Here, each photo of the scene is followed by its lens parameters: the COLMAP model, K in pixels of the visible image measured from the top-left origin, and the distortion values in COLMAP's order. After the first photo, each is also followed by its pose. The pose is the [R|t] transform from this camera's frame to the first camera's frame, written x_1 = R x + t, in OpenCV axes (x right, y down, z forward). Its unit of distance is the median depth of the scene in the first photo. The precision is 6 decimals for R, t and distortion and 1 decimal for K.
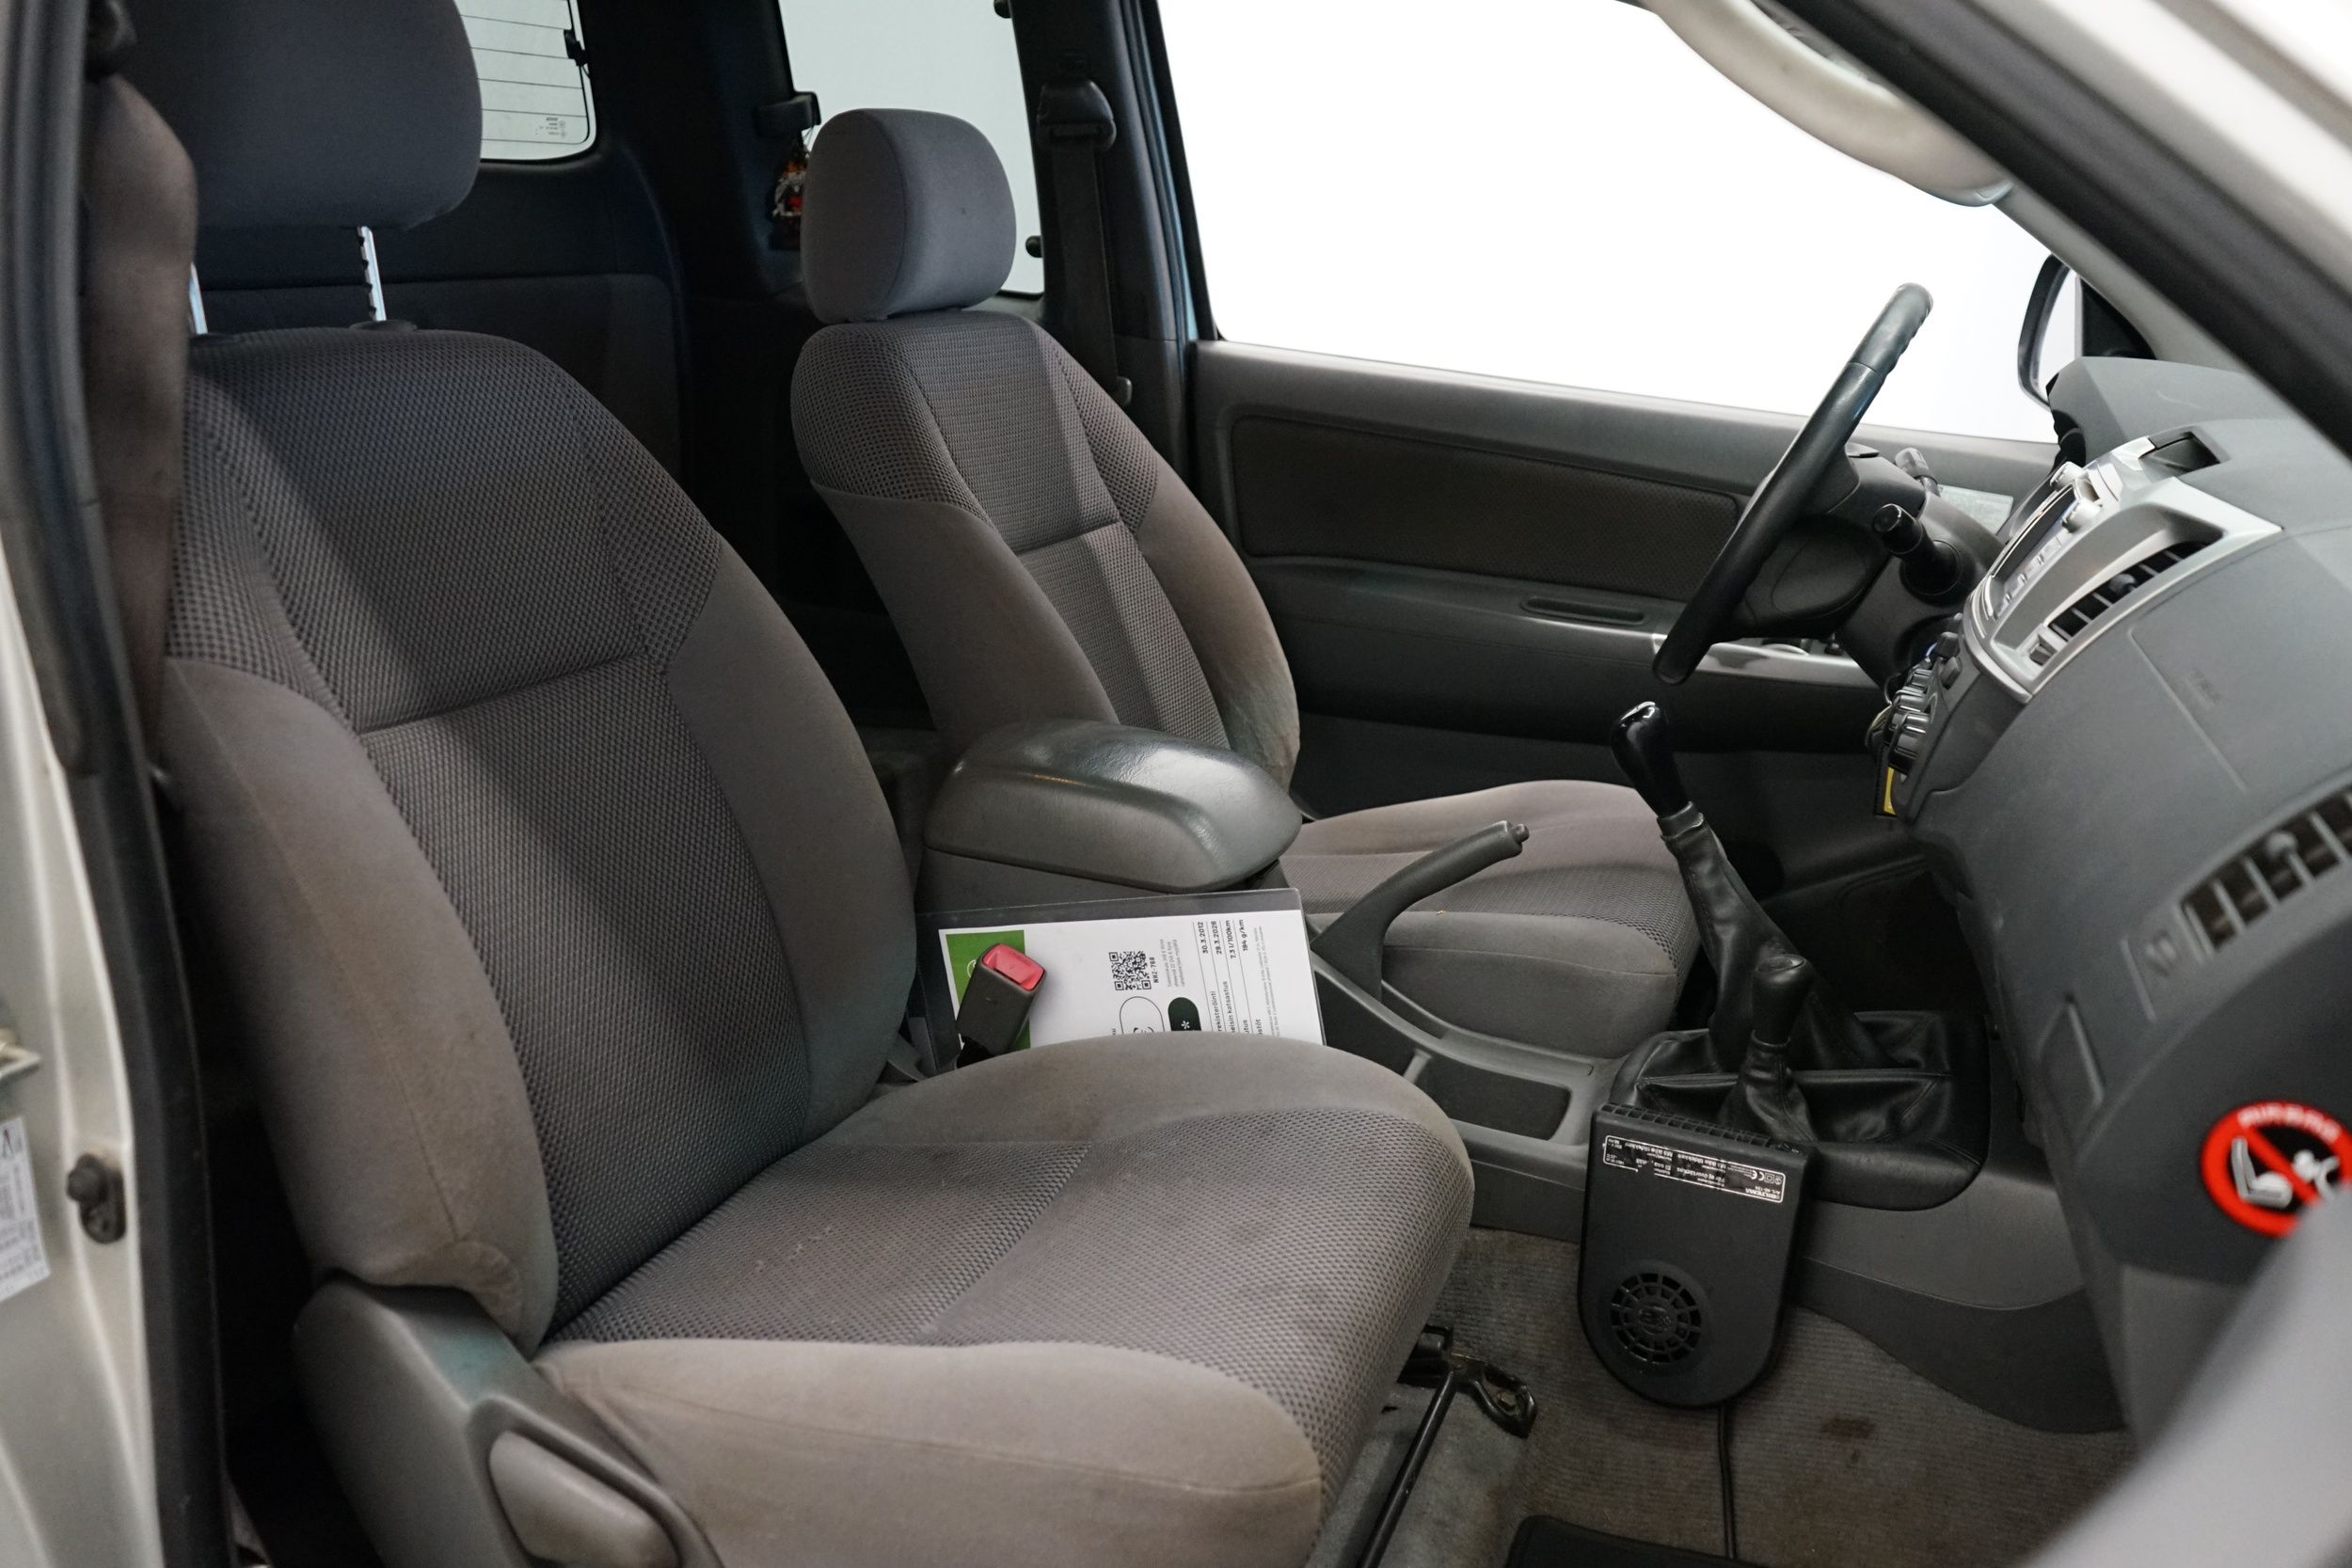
lens RADIAL K [[2039.0, 0, 1175.7], [0, 2039.0, 787.8], [0, 0, 1]] dist [0.002529, 0.005466]
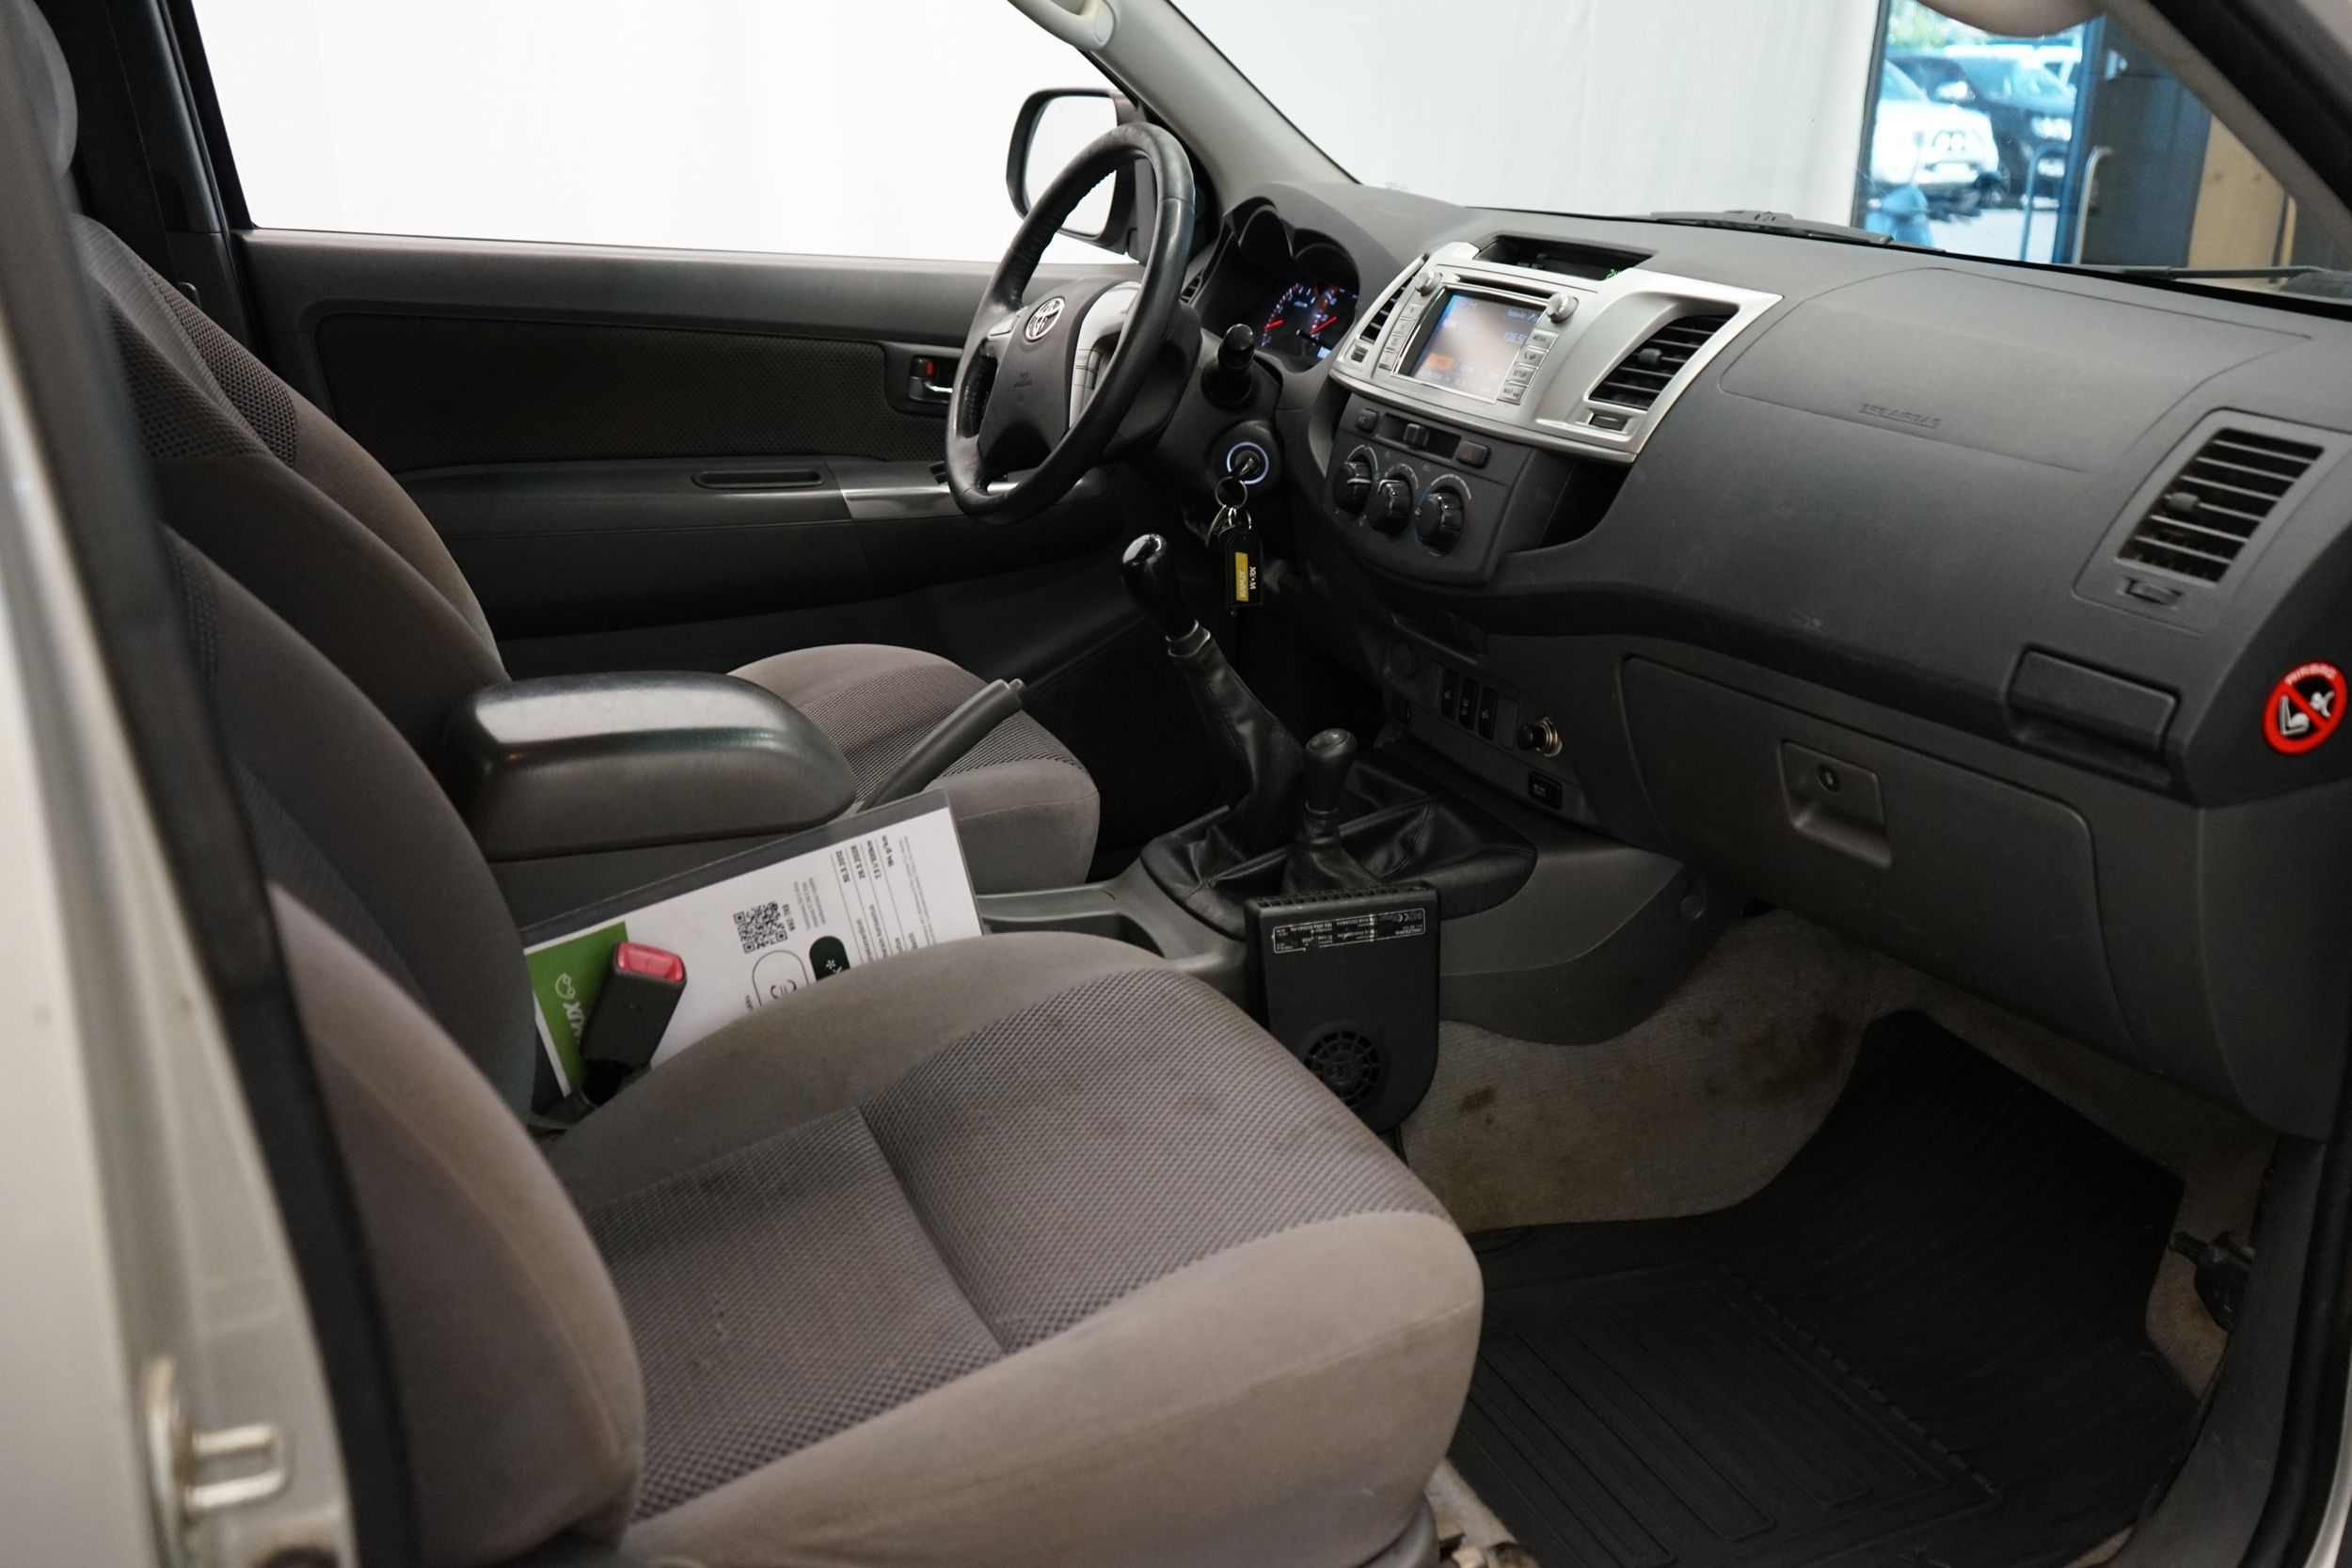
lens RADIAL K [[2039.0, 0, 1175.8], [0, 2039.0, 780.0], [0, 0, 1]] dist [0.002529, 0.005466]
pose [[0.707557, -0.247621, 0.661851, -0.488324], [0.203879, 0.968301, 0.144317, -0.068265], [-0.676606, 0.032825, 0.735613, 0.215586]]
